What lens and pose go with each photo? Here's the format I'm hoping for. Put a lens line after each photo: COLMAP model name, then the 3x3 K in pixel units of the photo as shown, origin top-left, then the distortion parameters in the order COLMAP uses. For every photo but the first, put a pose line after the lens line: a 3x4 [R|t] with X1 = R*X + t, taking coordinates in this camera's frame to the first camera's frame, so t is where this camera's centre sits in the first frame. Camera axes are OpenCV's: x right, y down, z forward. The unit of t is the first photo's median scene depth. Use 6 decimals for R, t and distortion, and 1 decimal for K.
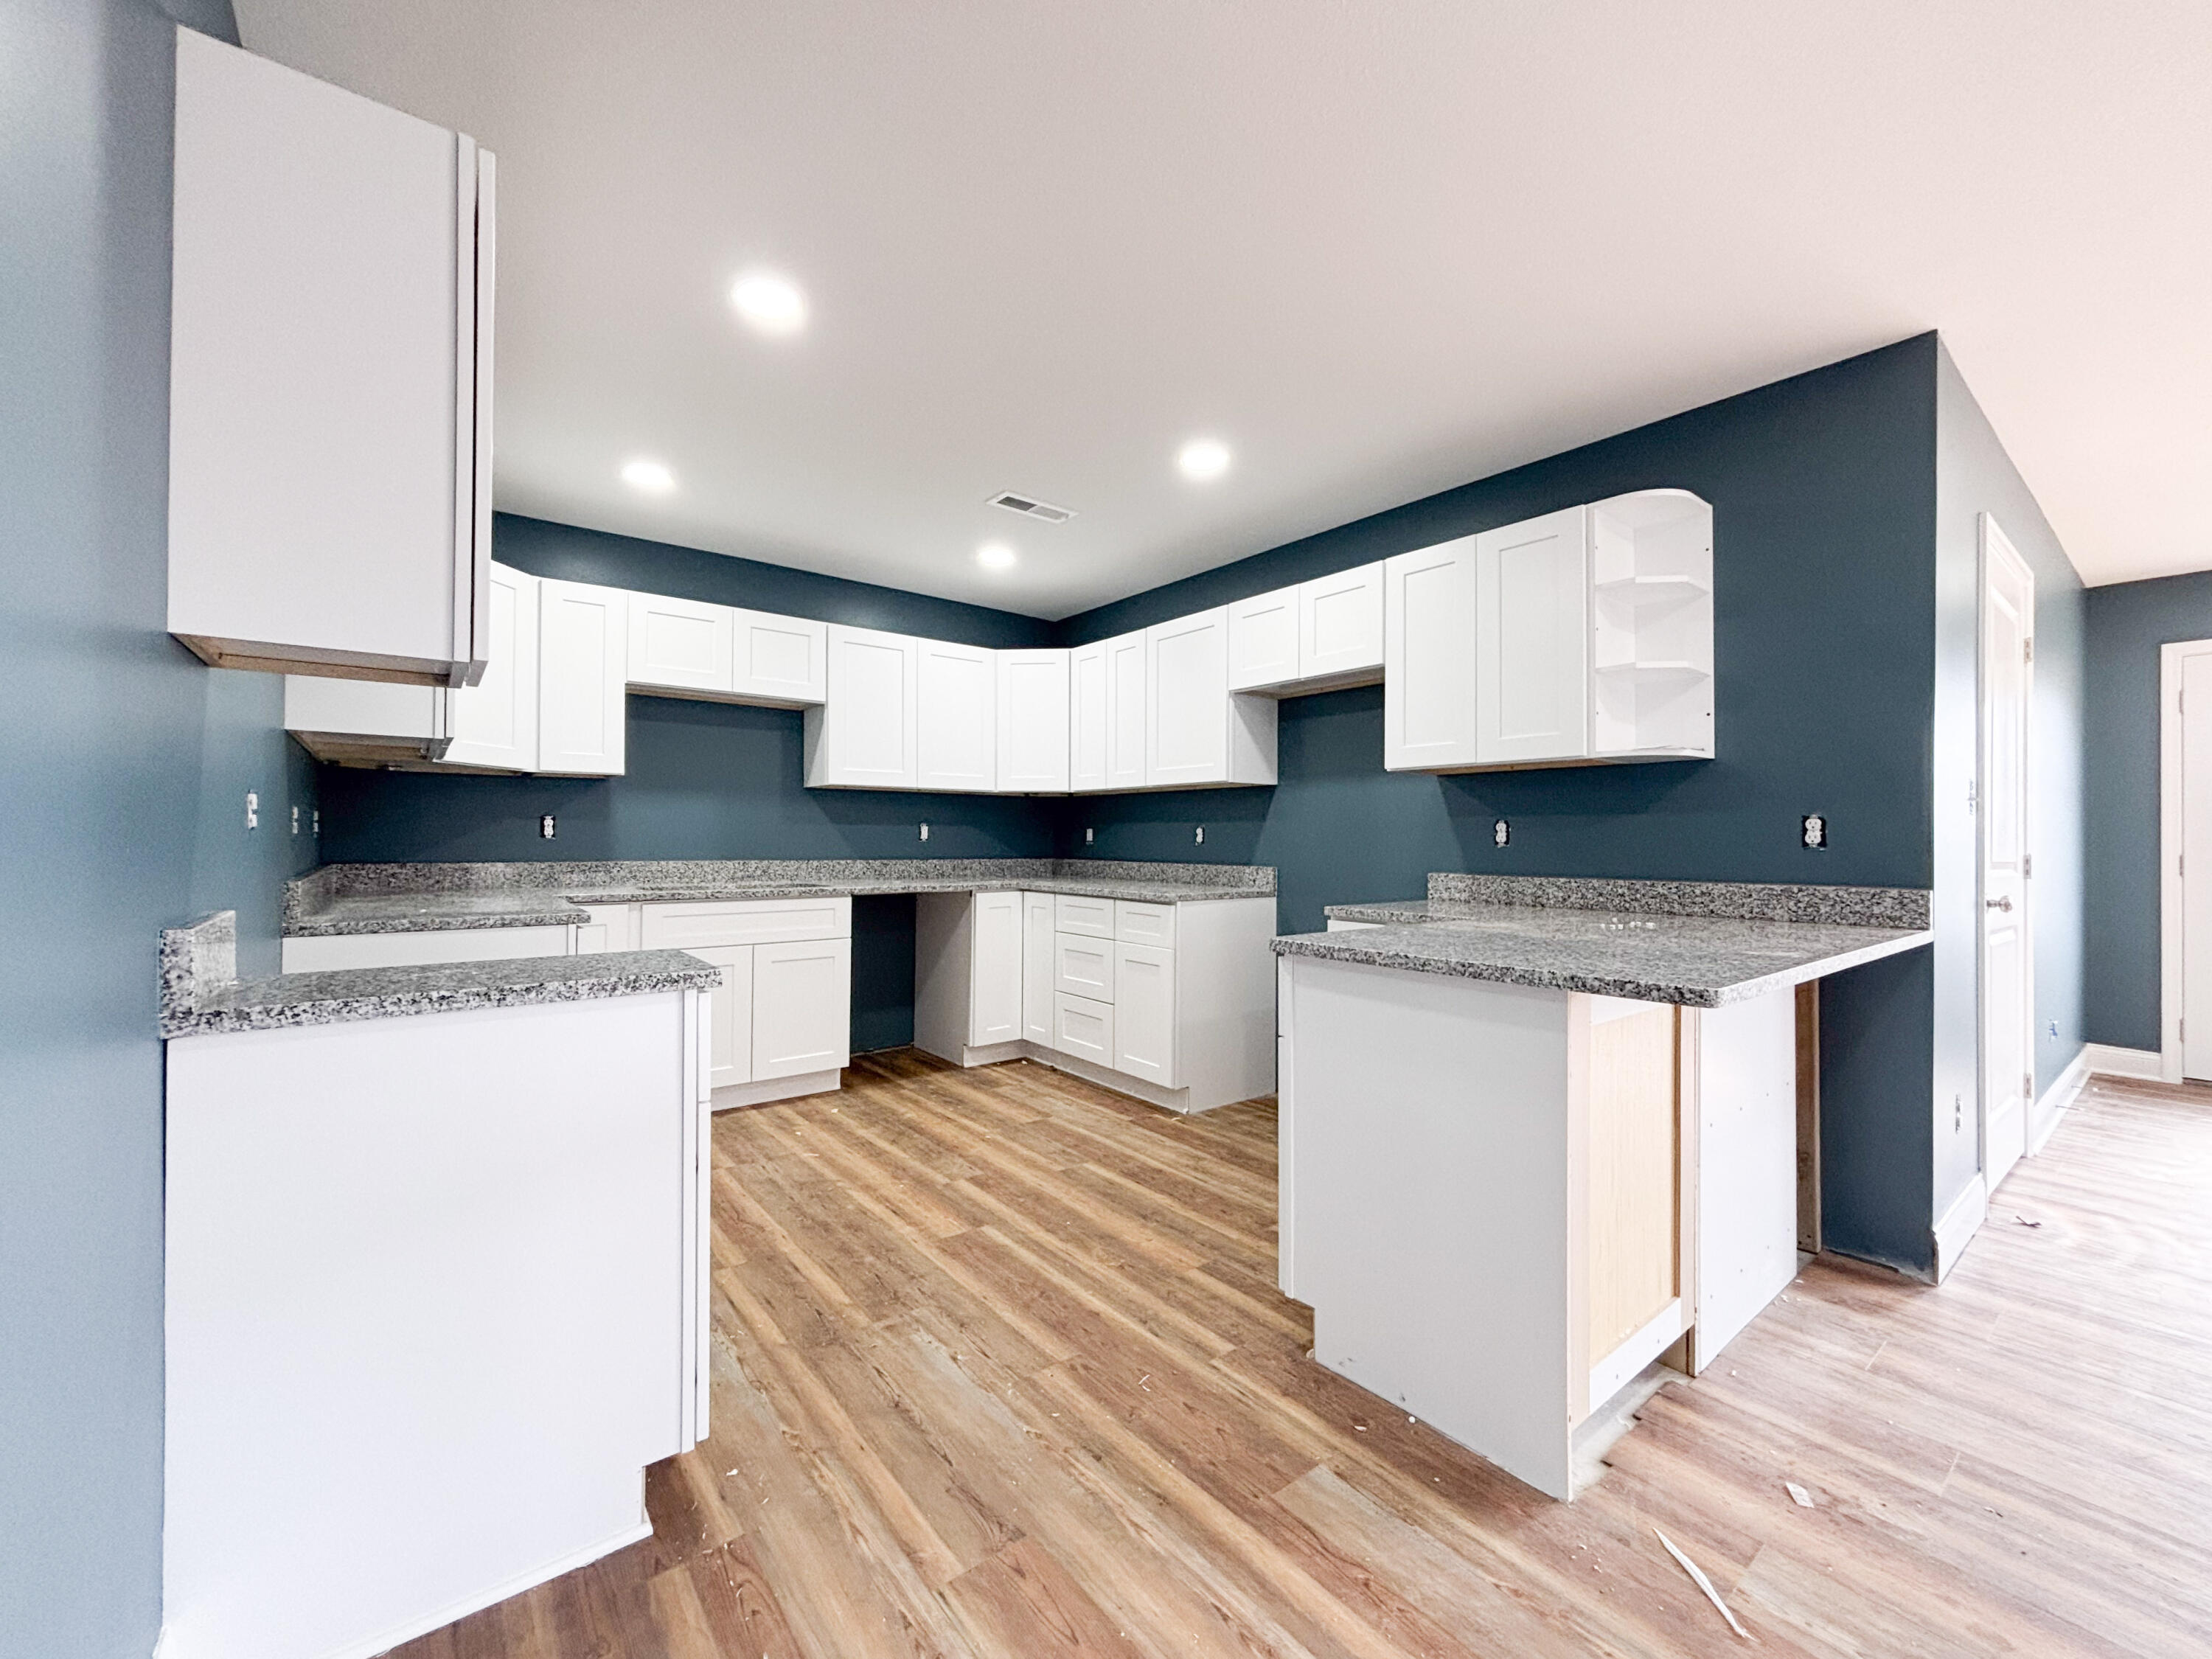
lens RADIAL K [[890.1, 0, 1102.2], [0, 890.1, 829.8], [0, 0, 1]] dist [-0.000073, -0.000378]
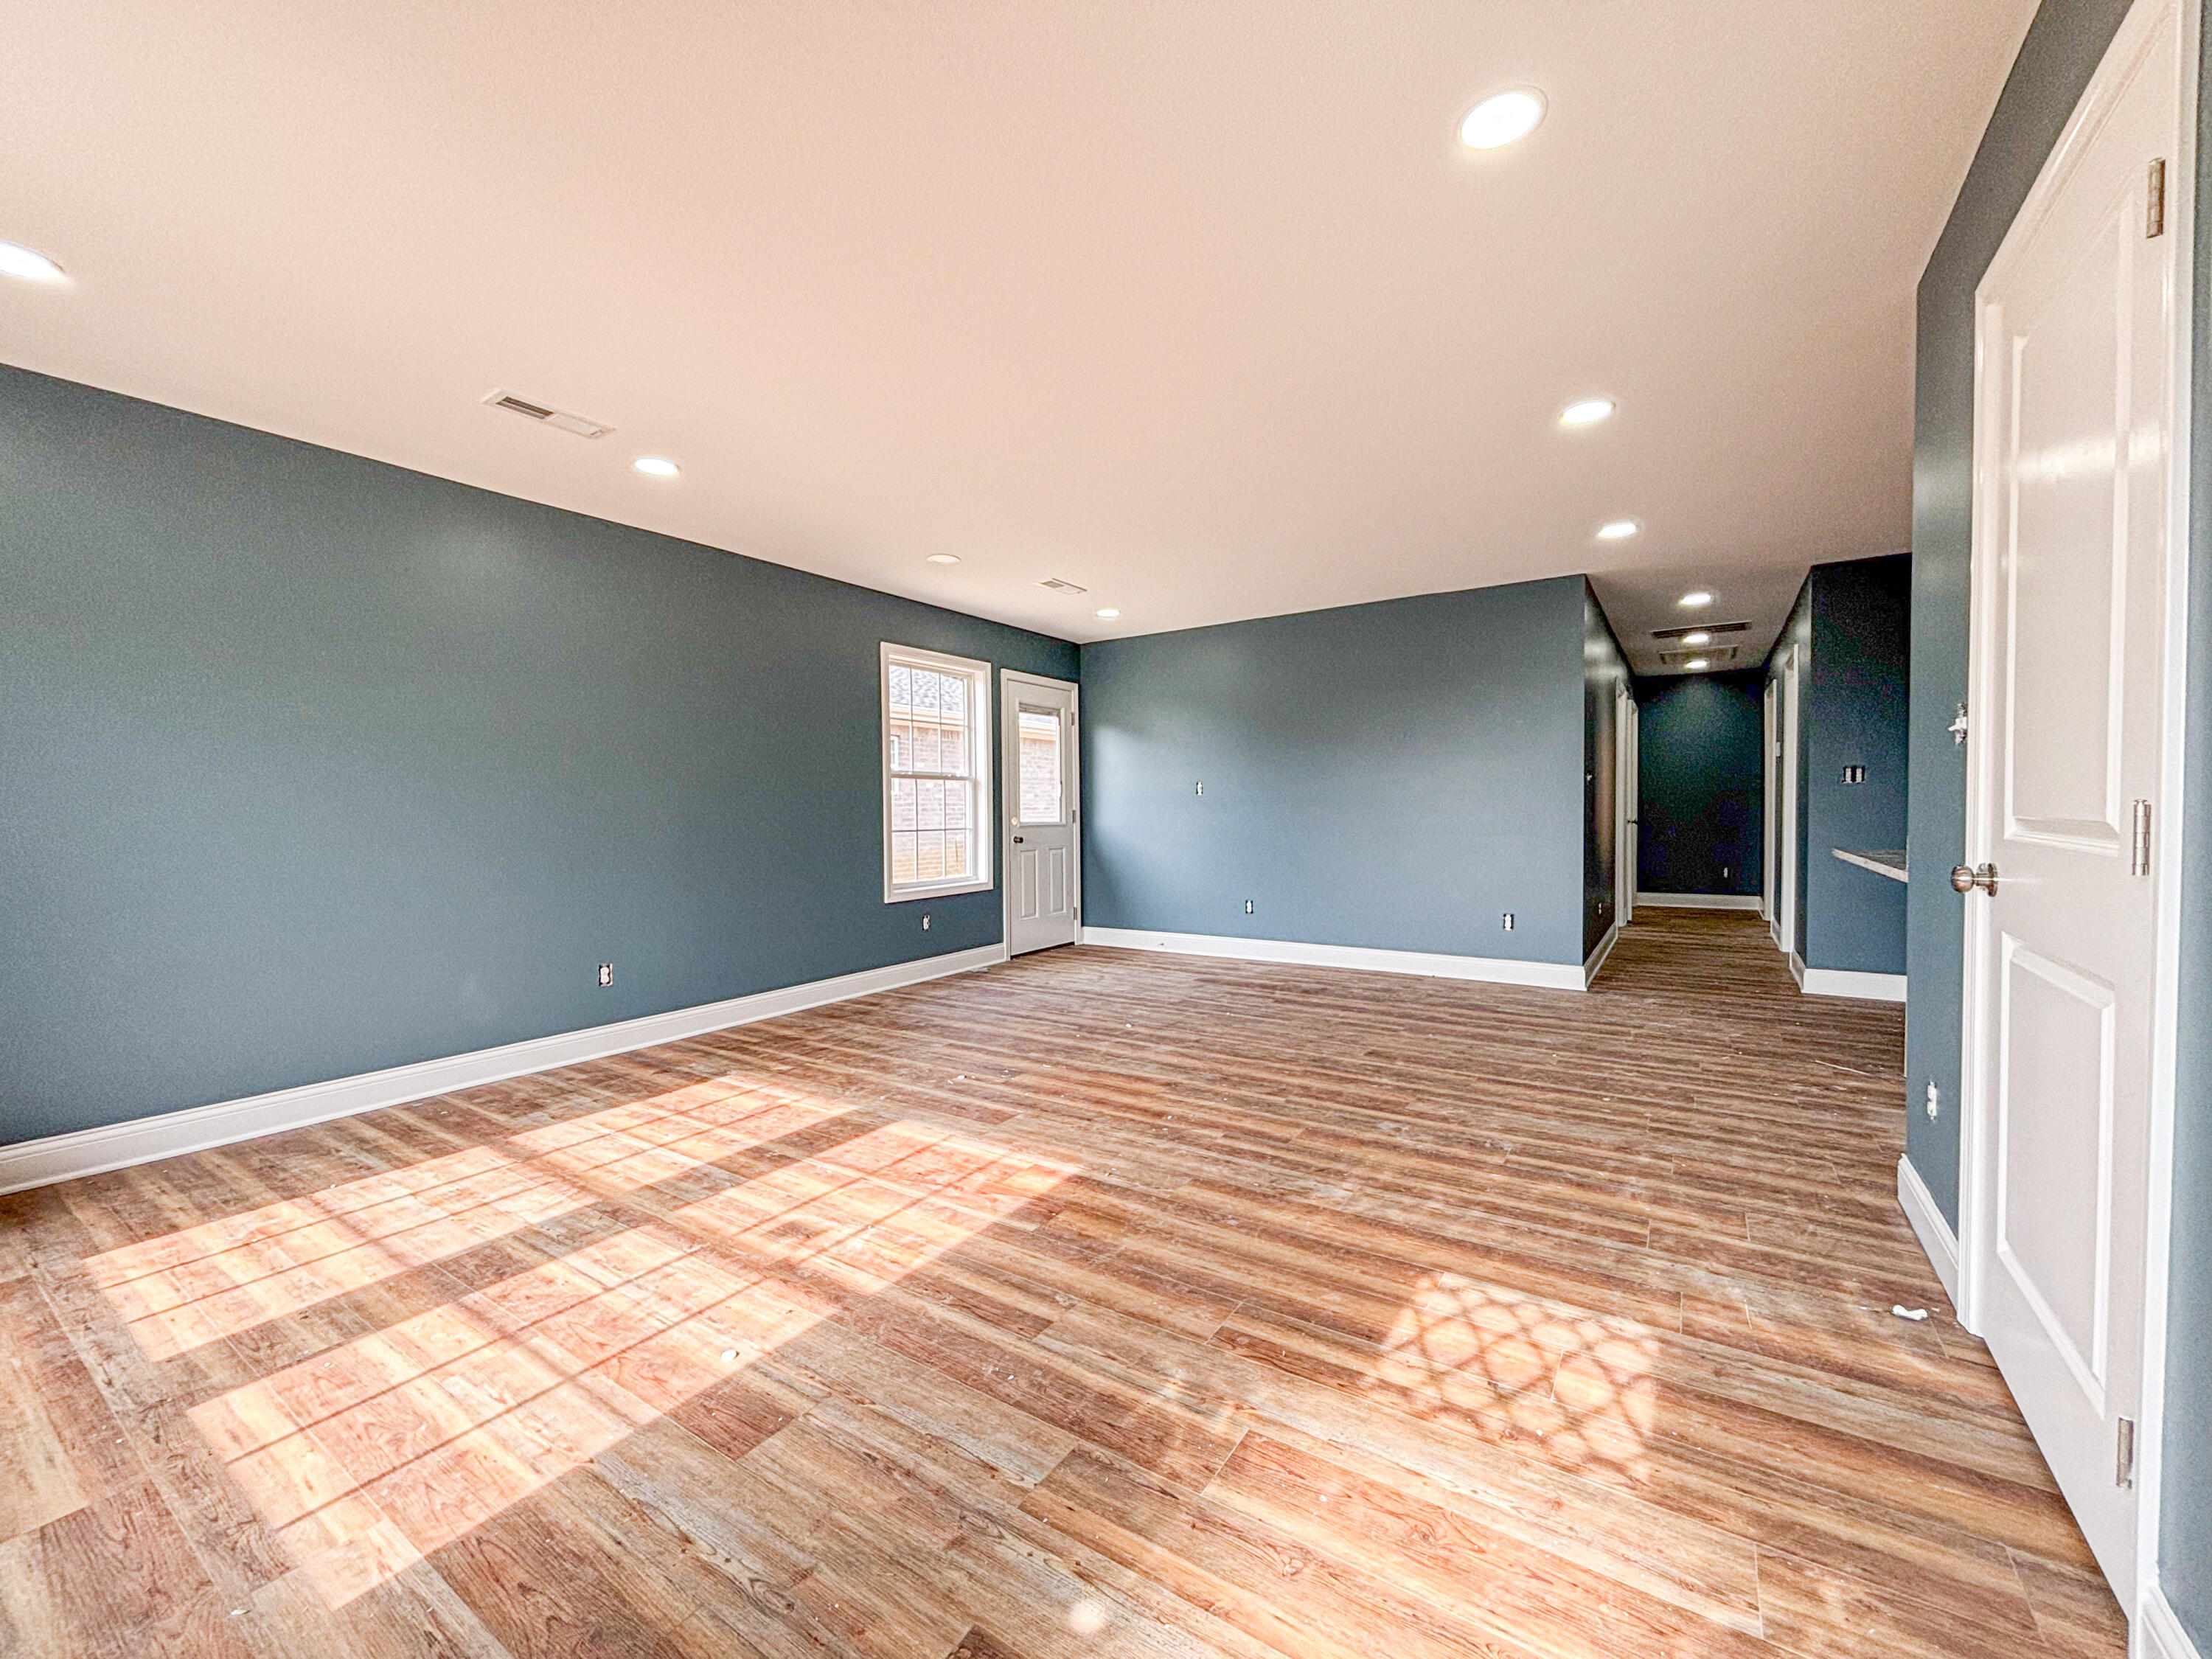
lens RADIAL K [[890.1, 0, 1102.2], [0, 890.1, 829.8], [0, 0, 1]] dist [-0.000073, -0.000378]
pose [[-0.949859, 0.006801, -0.312604, 1.605877], [0.003063, 0.999918, 0.012446, 0.034382], [0.312663, 0.010865, -0.949802, 1.258904]]
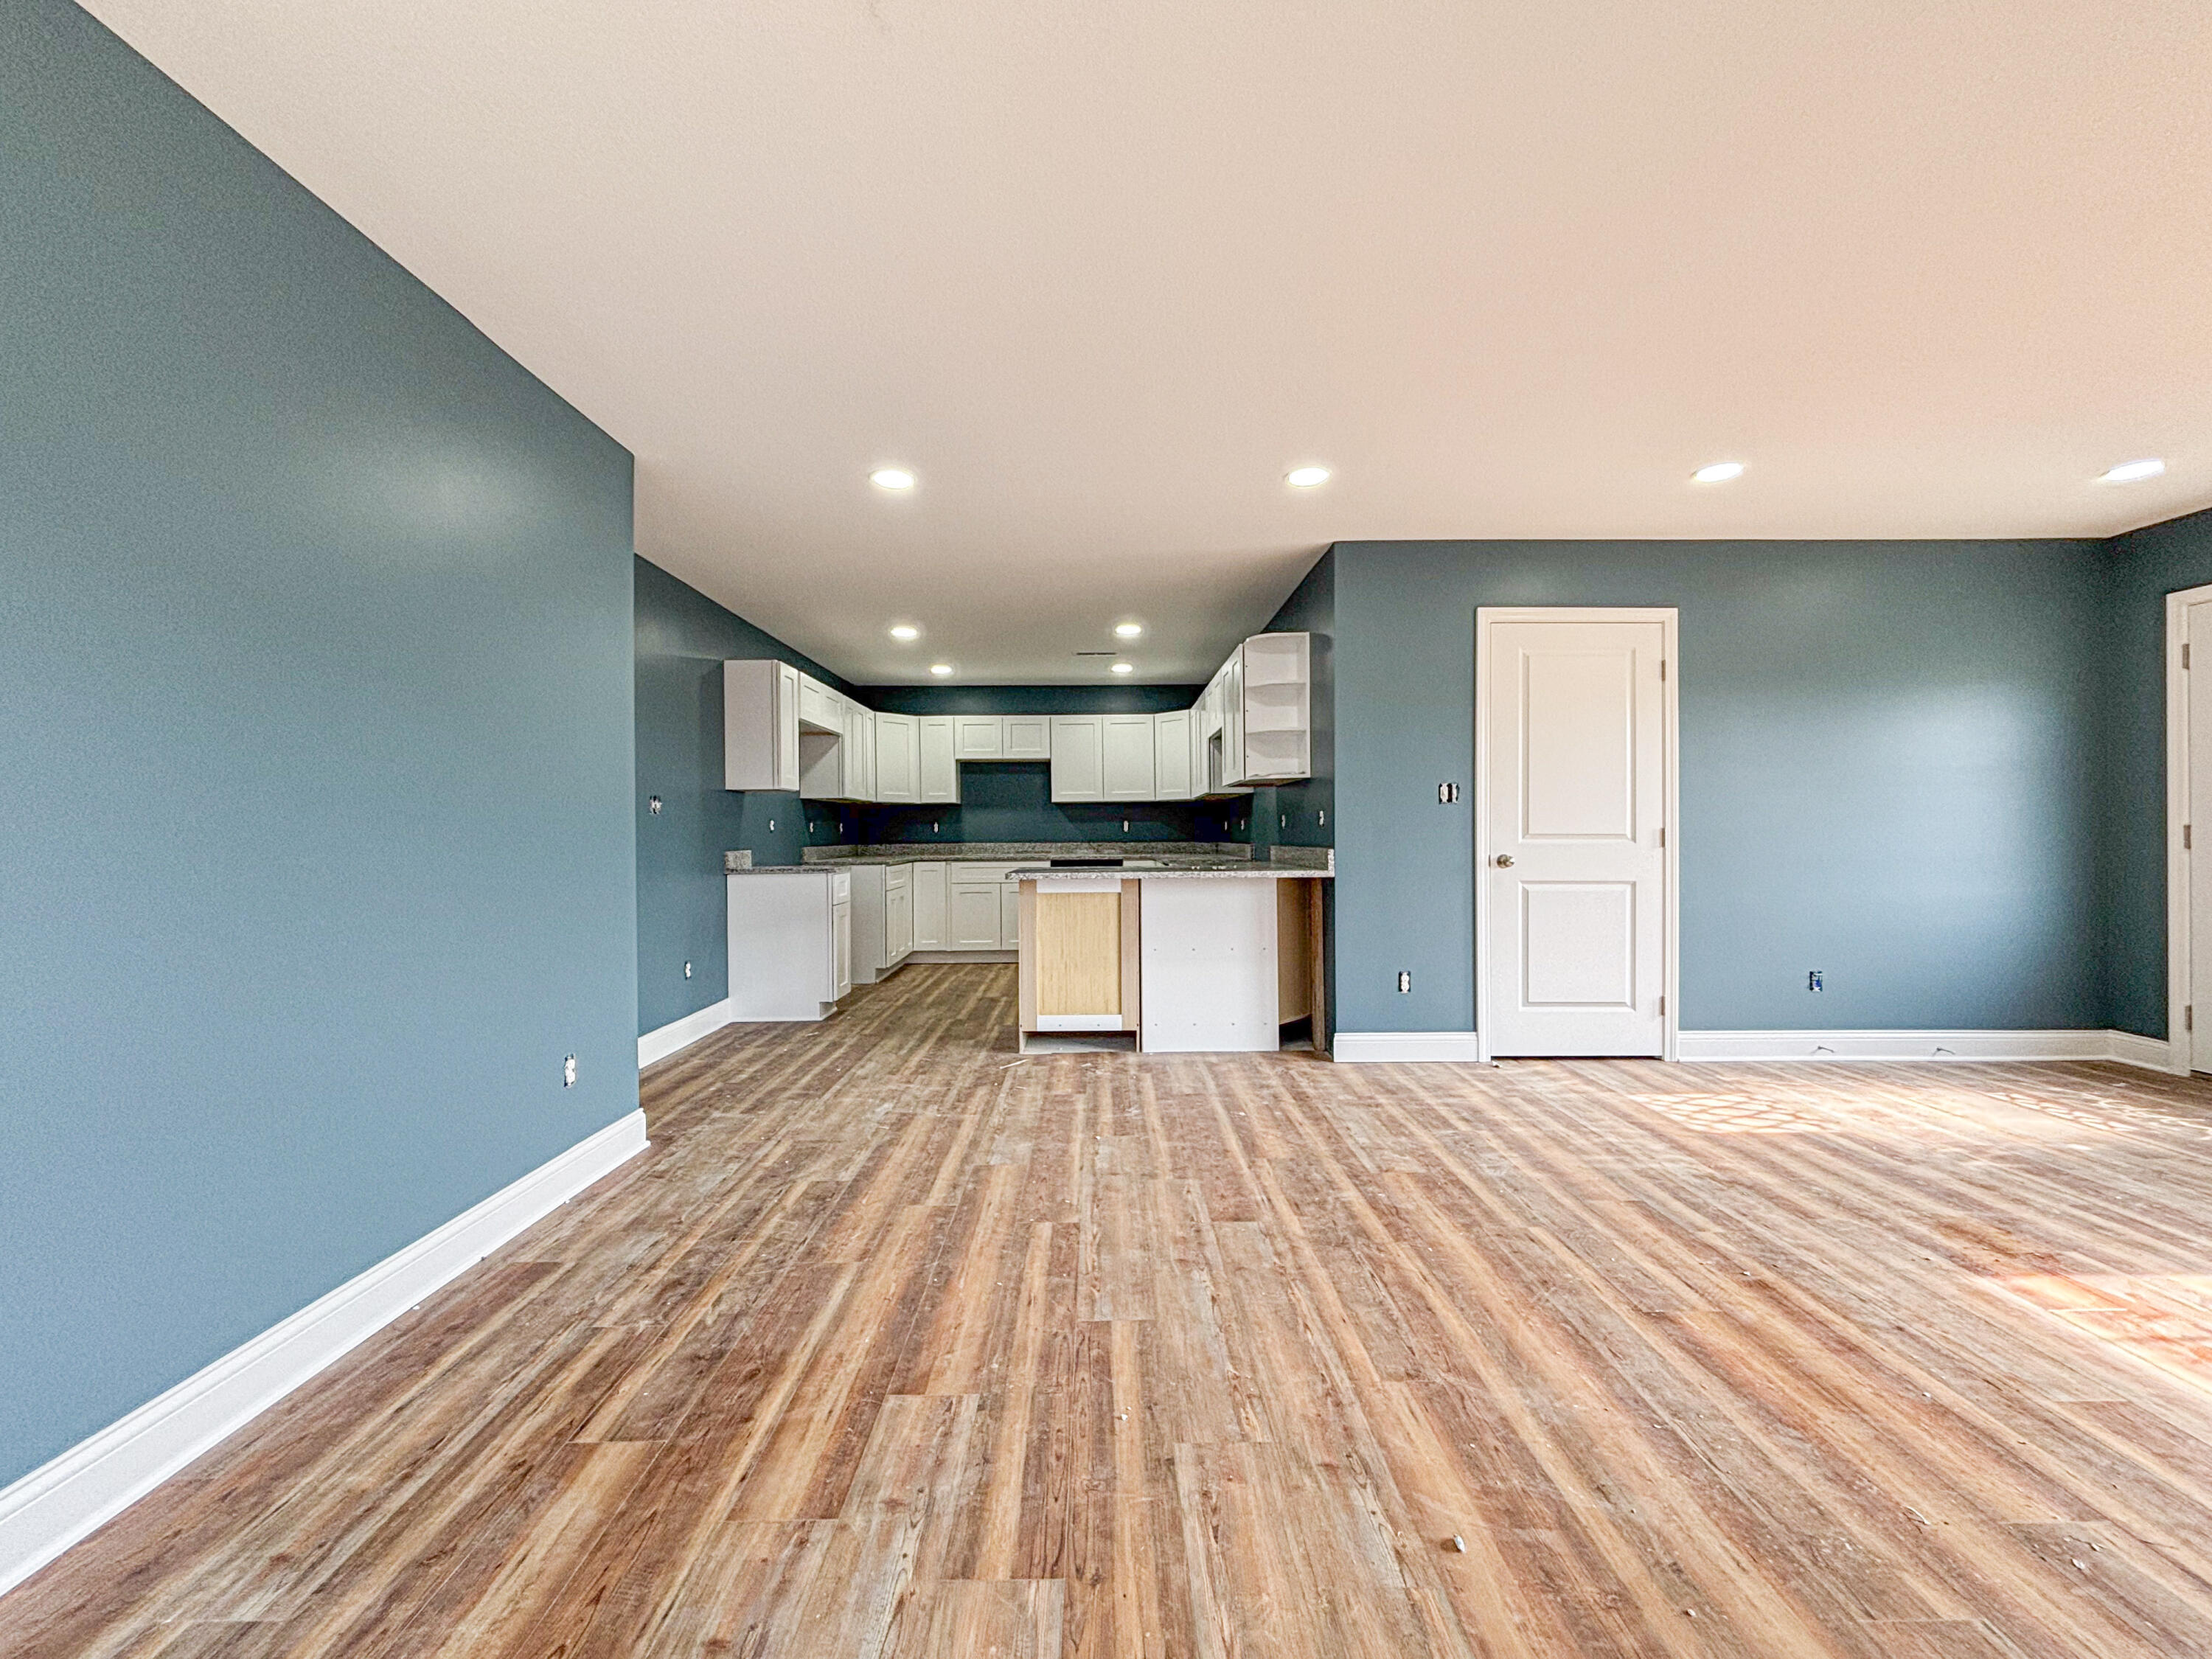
lens RADIAL K [[895.8, 0, 1106.8], [0, 895.8, 833.7], [0, 0, 1]] dist [0.002691, 0.000224]
pose [[0.792743, -0.014273, -0.609390, 1.250189], [0.021033, 0.999771, 0.003945, 0.013836], [0.609194, -0.015945, 0.792861, -0.558446]]
